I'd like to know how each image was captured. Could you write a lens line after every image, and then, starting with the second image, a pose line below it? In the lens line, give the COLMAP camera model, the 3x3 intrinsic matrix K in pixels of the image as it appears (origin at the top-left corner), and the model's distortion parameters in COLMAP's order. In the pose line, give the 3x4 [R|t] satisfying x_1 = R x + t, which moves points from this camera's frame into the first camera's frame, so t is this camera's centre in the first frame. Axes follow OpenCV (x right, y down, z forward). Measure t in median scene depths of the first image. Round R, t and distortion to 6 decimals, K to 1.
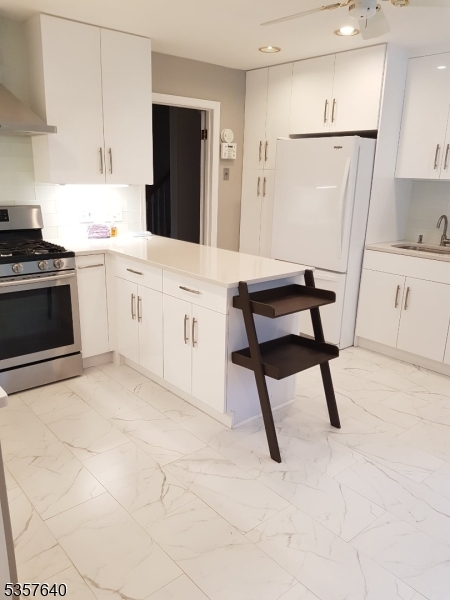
lens RADIAL K [[473.7, 0, 224.5], [0, 473.7, 300.4], [0, 0, 1]] dist [0.057384, -0.076395]
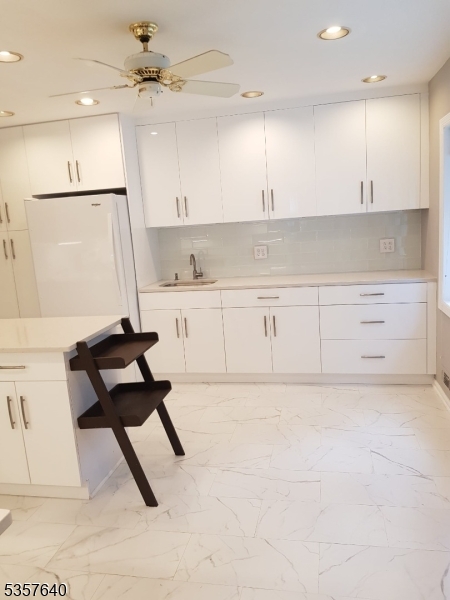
lens RADIAL K [[473.7, 0, 227.2], [0, 473.7, 299.0], [0, 0, 1]] dist [0.057384, -0.076395]
pose [[0.786513, -0.184258, 0.589446, -0.249757], [0.246014, 0.968934, -0.025379, -0.022238], [-0.566458, 0.164973, 0.807409, 0.014180]]
